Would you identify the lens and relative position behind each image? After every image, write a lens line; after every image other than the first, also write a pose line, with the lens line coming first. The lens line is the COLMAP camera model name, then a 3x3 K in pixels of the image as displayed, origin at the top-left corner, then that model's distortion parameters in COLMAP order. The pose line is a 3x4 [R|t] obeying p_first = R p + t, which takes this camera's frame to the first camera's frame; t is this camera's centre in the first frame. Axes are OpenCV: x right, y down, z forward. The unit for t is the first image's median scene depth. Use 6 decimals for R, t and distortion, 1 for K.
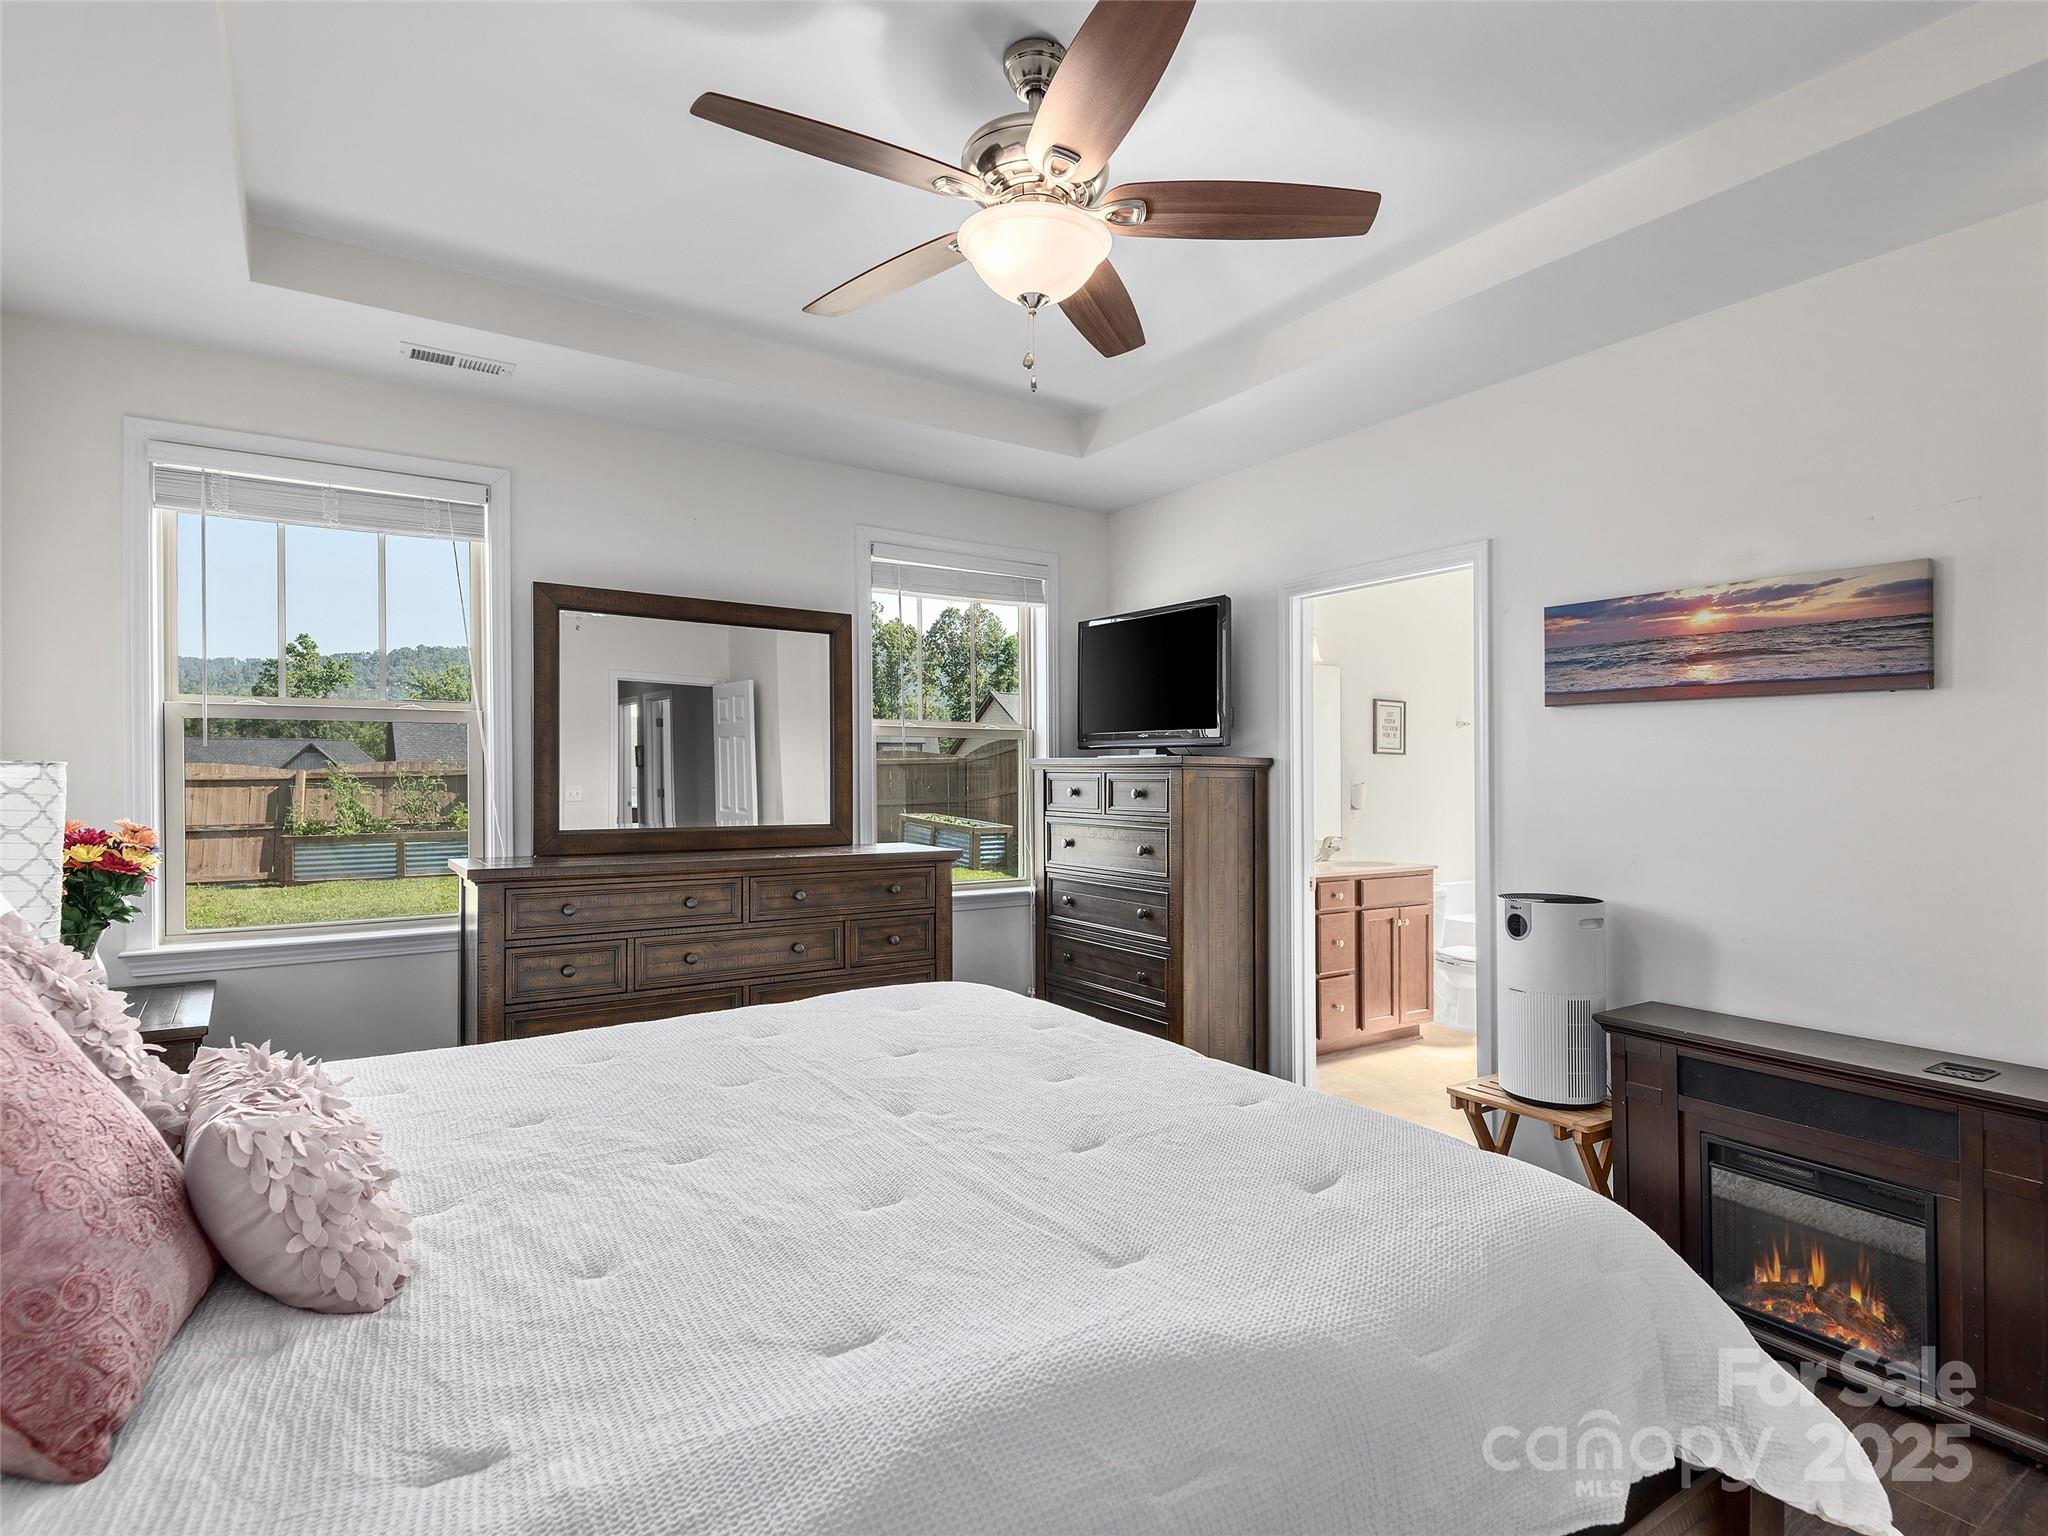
lens RADIAL K [[1042.4, 0, 1024.0], [0, 1042.4, 768.0], [0, 0, 1]] dist [-0.002988, -0.001313]
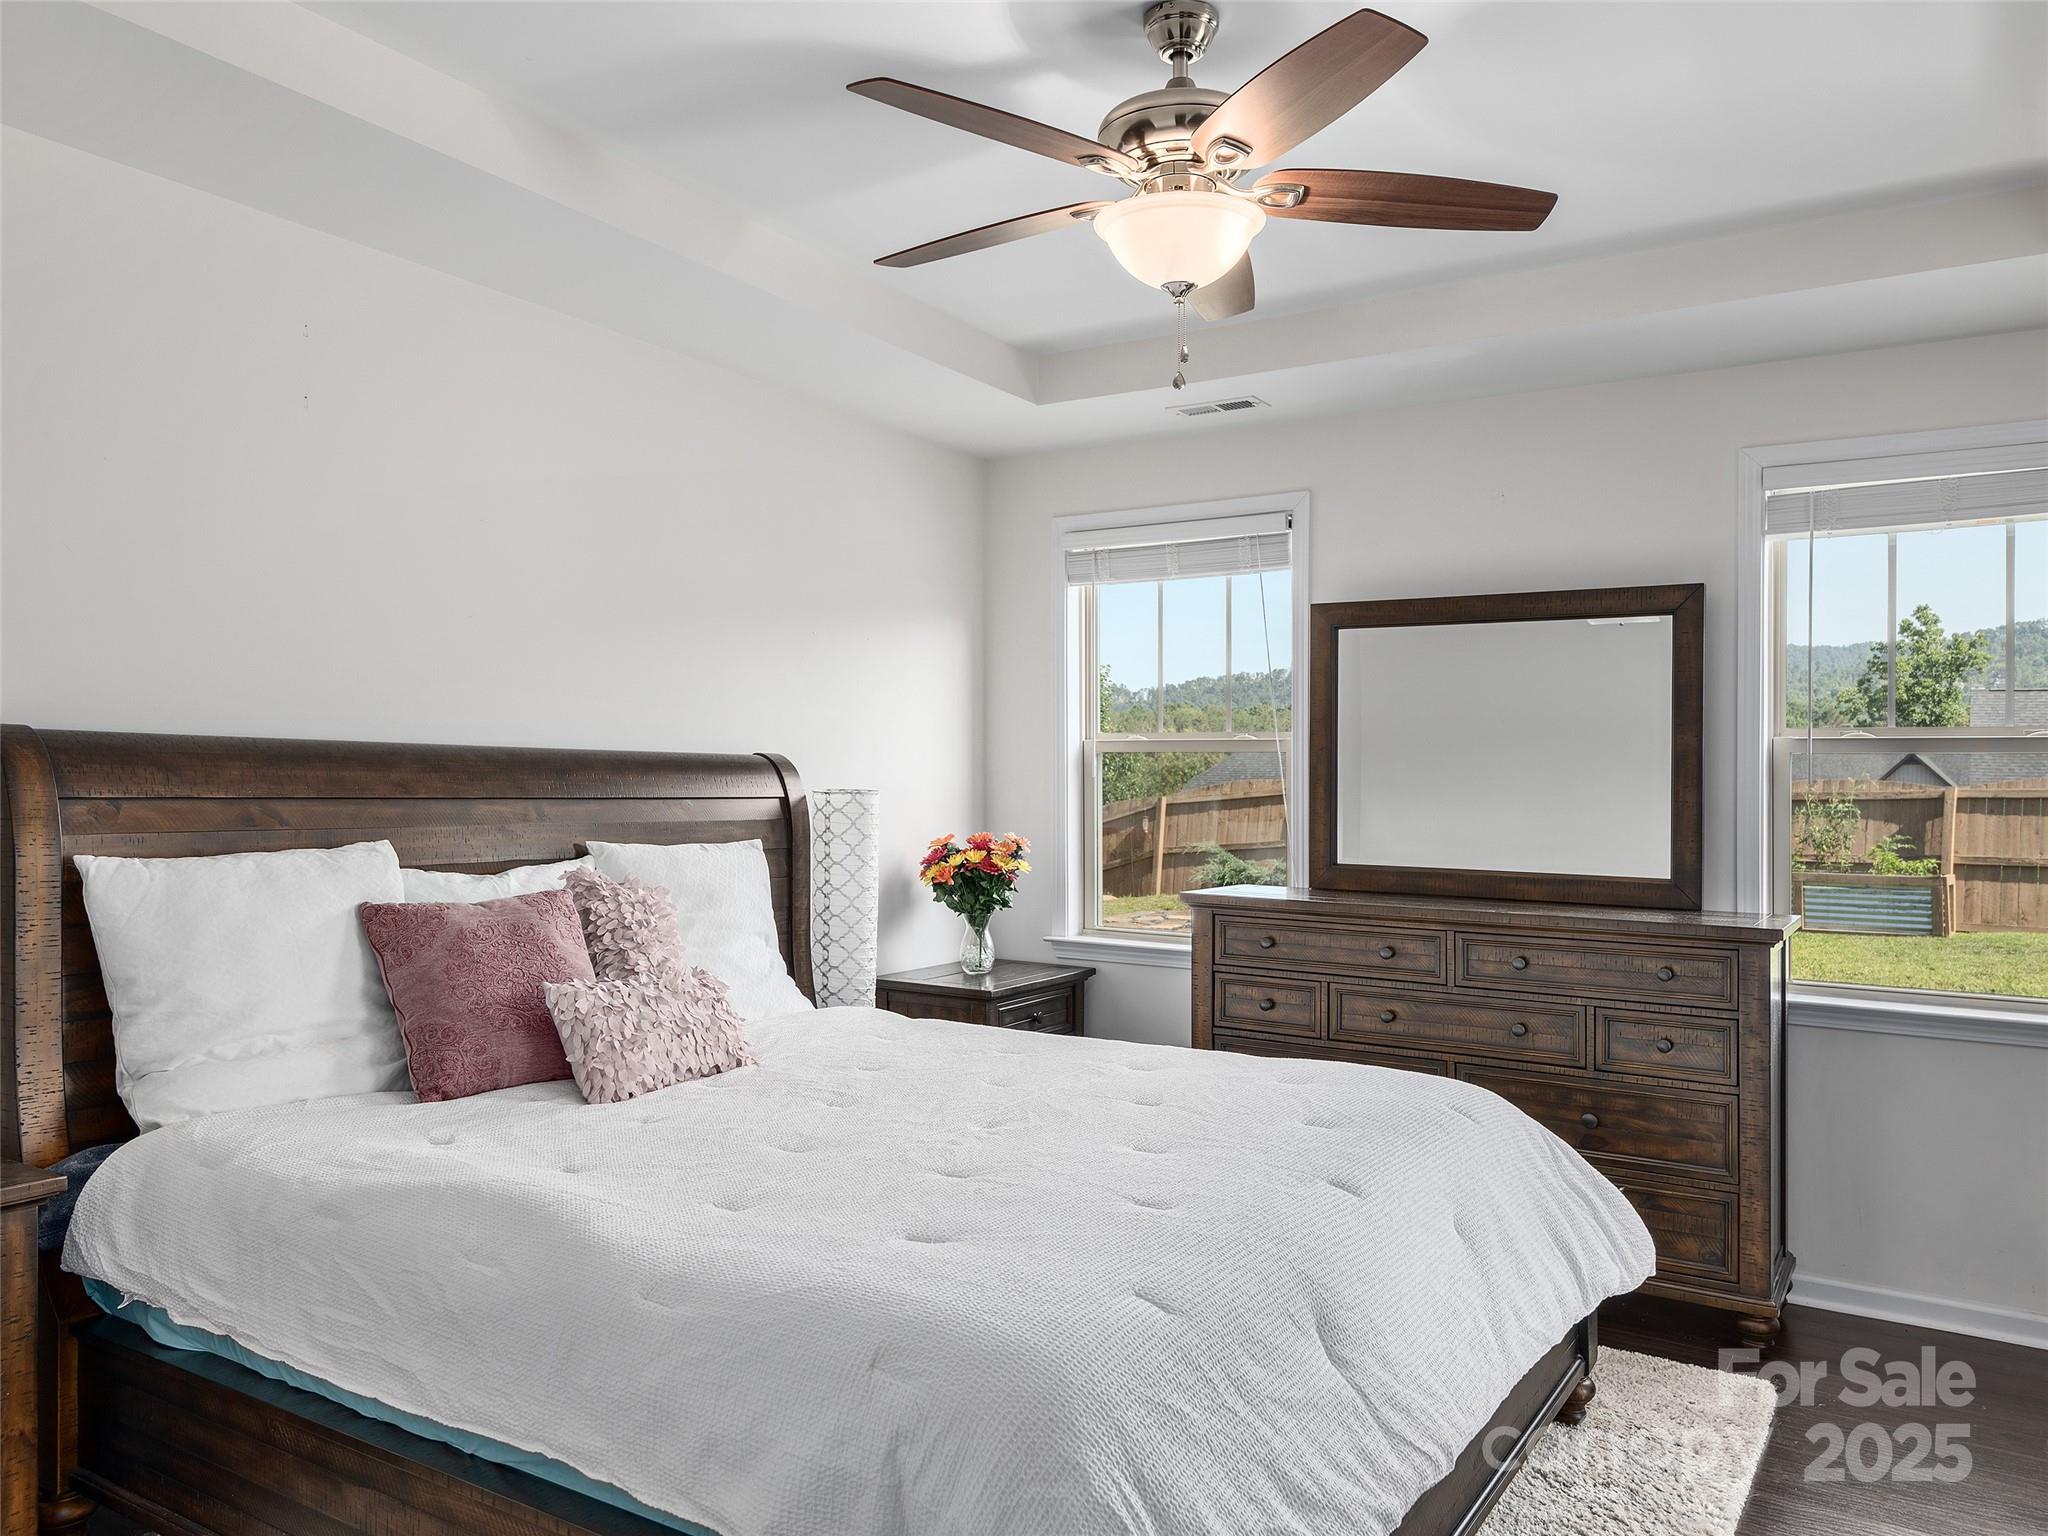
lens RADIAL K [[1456.8, 0, 1024.0], [0, 1456.8, 768.0], [0, 0, 1]] dist [-0.011584, -0.003765]
pose [[0.387217, -0.004989, -0.921975, 0.663177], [-0.005763, 0.999953, -0.007832, -0.014558], [0.921970, 0.008346, 0.387170, 0.228853]]
